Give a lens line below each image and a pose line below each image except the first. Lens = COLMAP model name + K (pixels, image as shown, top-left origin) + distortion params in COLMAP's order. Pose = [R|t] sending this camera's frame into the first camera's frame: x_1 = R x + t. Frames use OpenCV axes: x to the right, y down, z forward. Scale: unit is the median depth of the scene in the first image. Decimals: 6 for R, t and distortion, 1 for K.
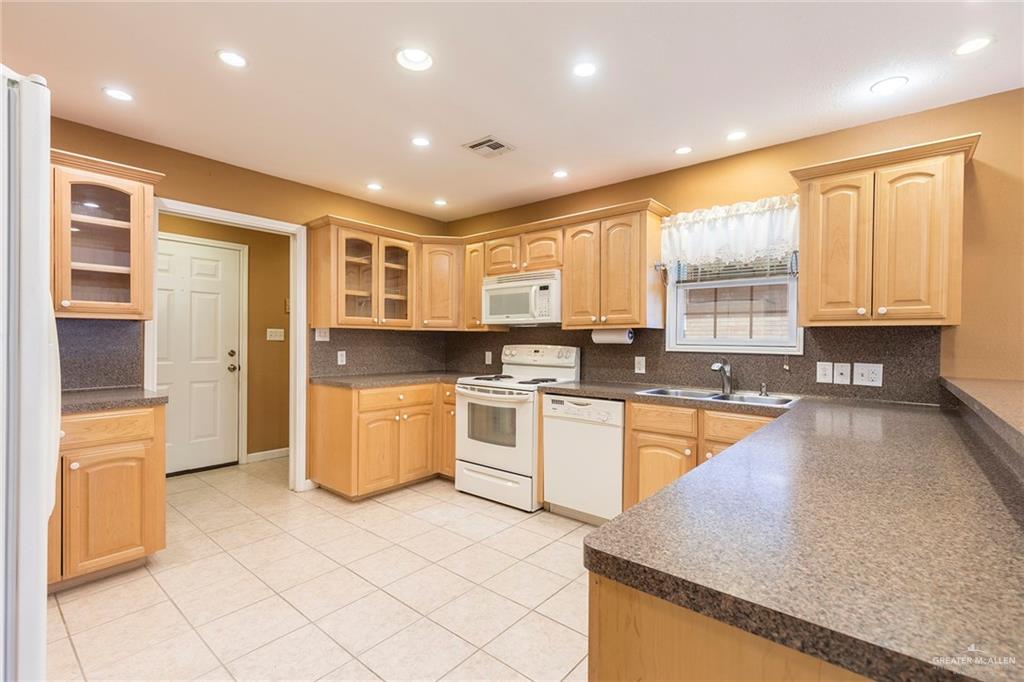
lens RADIAL K [[455.8, 0, 514.6], [0, 455.8, 342.2], [0, 0, 1]] dist [0.002496, -0.000580]
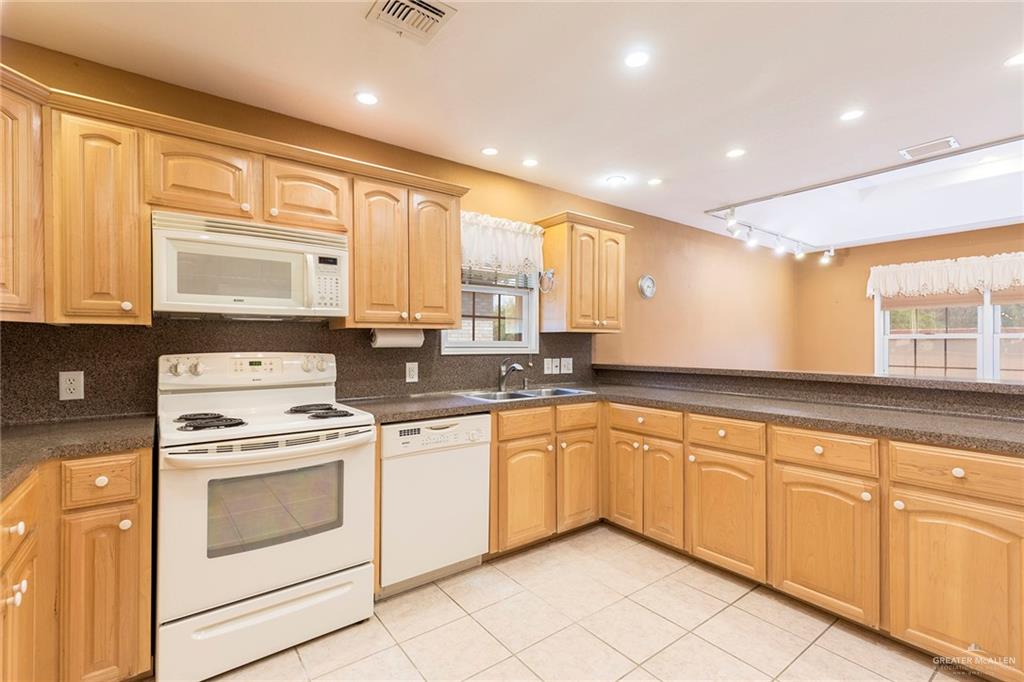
lens RADIAL K [[455.8, 0, 514.6], [0, 455.8, 342.2], [0, 0, 1]] dist [0.002496, -0.000580]
pose [[0.225383, -0.005424, 0.974255, -0.517996], [0.006054, 0.999973, 0.004167, -0.008416], [-0.974252, 0.004959, 0.225409, 0.643884]]
